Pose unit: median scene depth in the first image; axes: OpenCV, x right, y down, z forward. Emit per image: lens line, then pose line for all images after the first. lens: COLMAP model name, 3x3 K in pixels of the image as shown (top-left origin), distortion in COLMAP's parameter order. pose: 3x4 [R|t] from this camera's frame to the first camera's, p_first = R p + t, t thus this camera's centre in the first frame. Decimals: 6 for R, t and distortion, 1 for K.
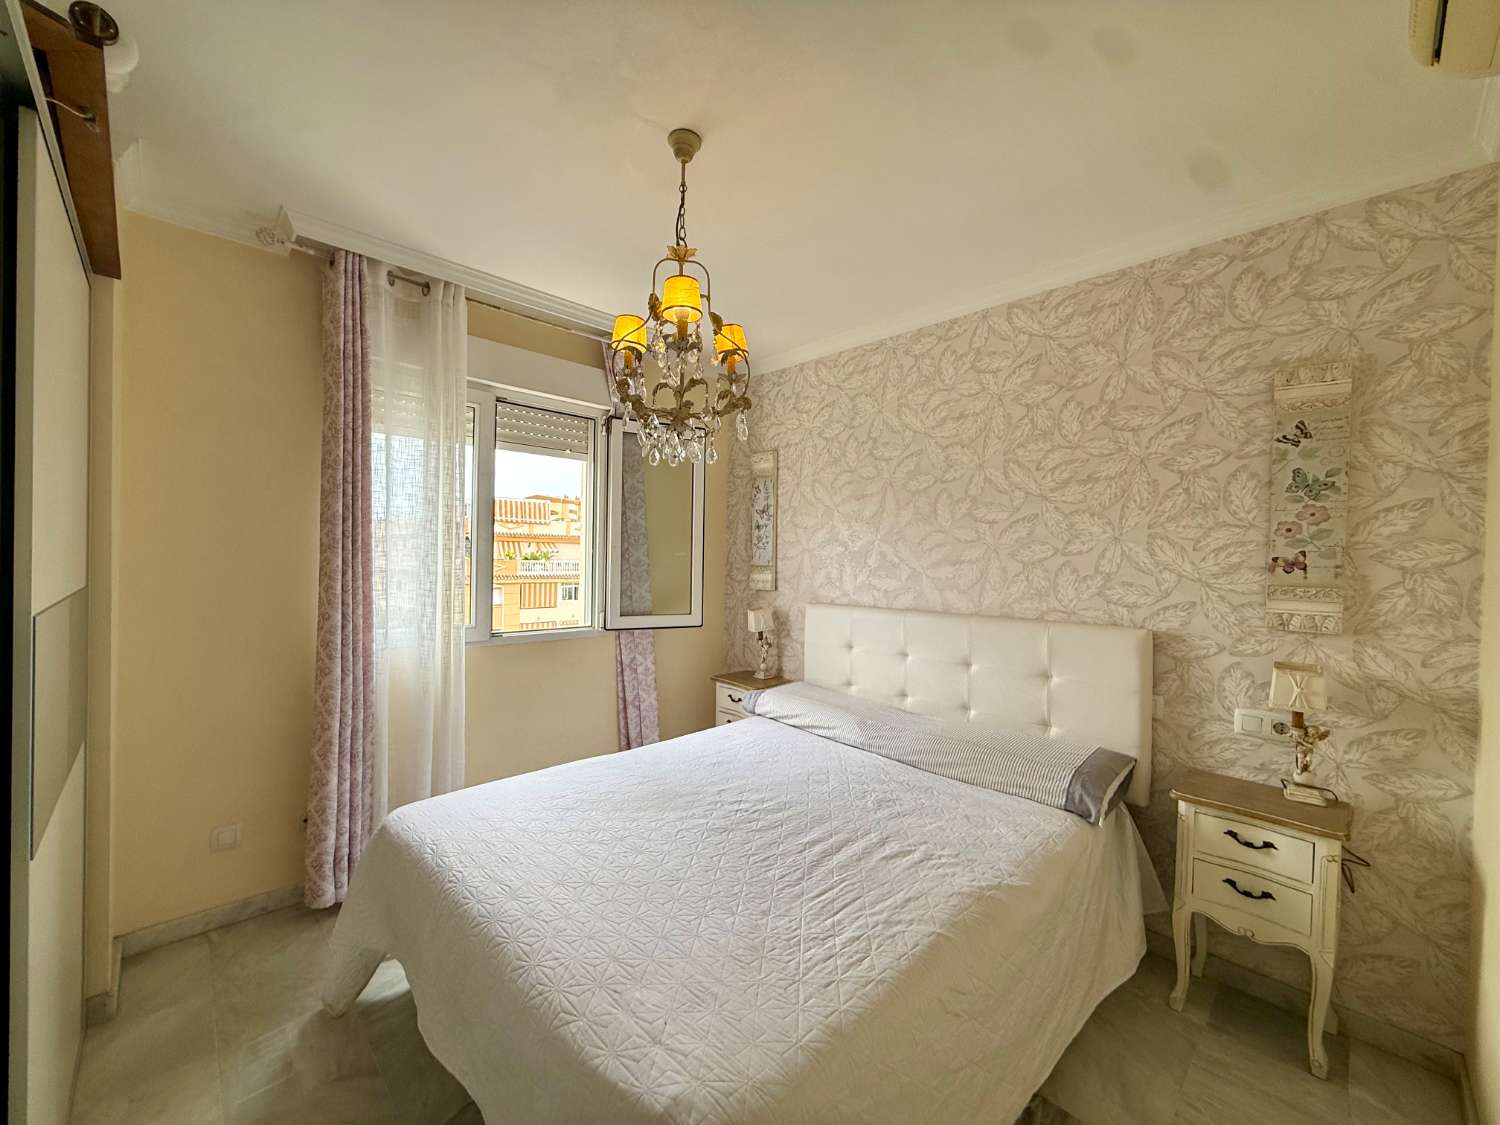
lens RADIAL K [[604.0, 0, 750.0], [0, 604.0, 562.5], [0, 0, 1]] dist [-0.000980, -0.000329]
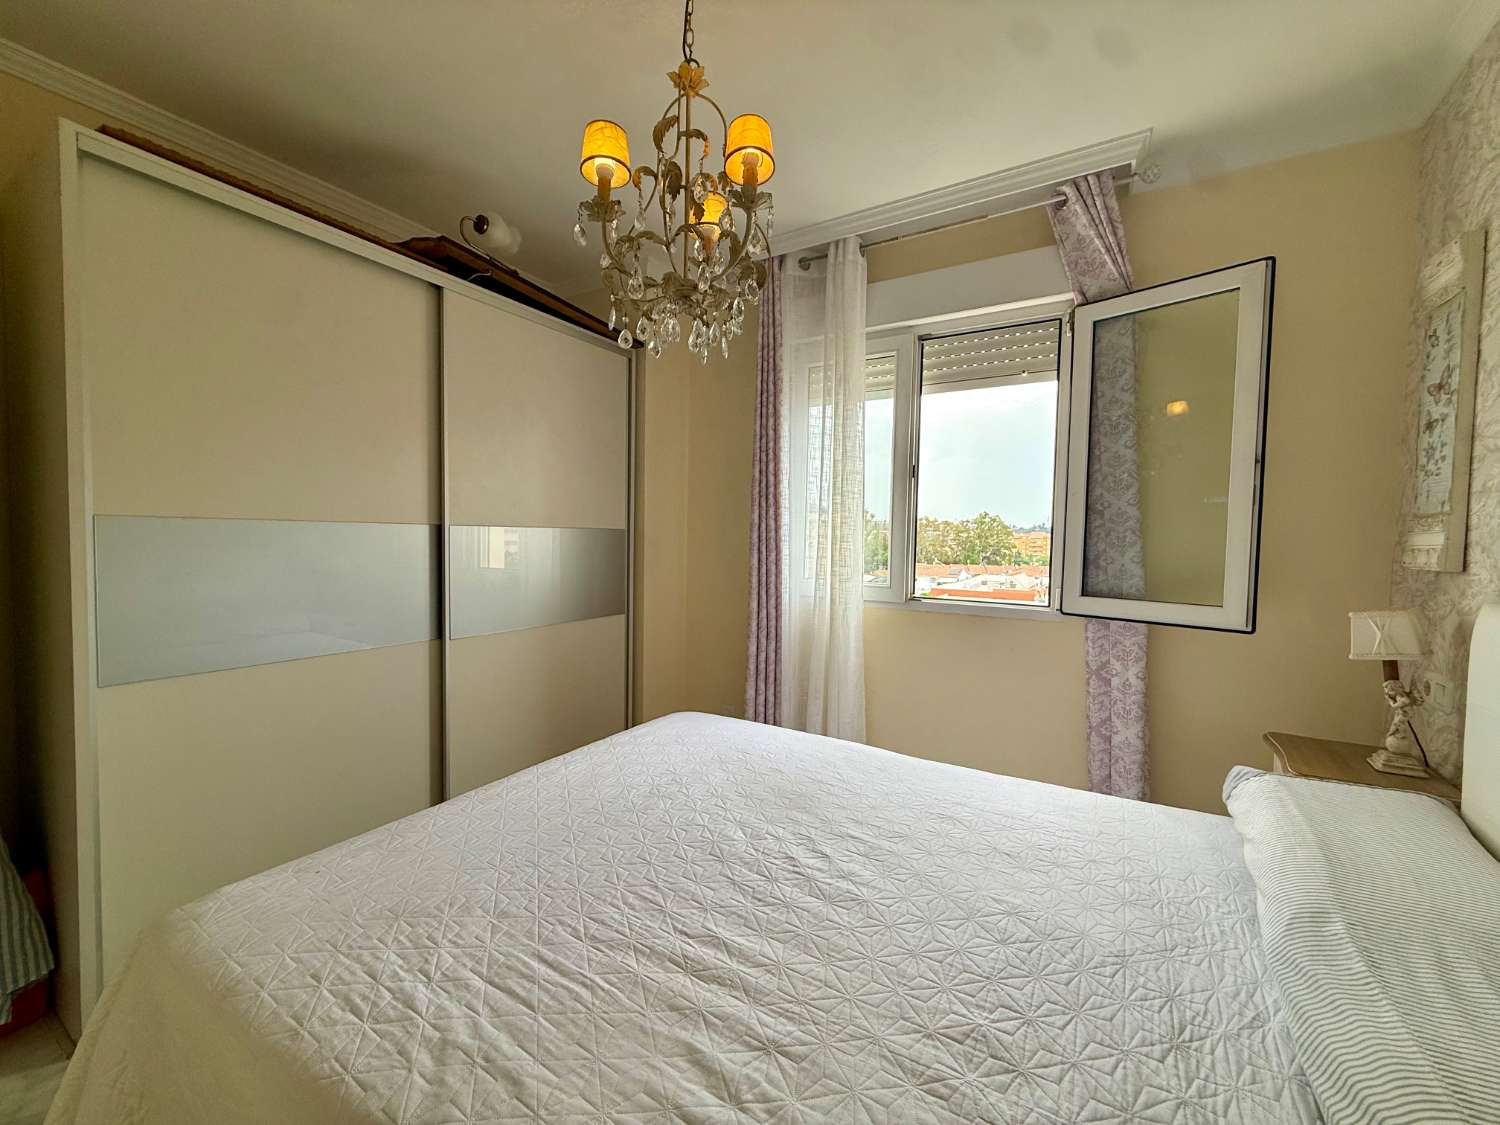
lens RADIAL K [[604.0, 0, 750.0], [0, 604.0, 562.5], [0, 0, 1]] dist [-0.000980, -0.000329]
pose [[0.240078, 0.022218, -0.970499, 0.466832], [-0.025533, 0.999537, 0.016567, 0.065649], [0.970418, 0.020802, 0.240534, 0.626129]]
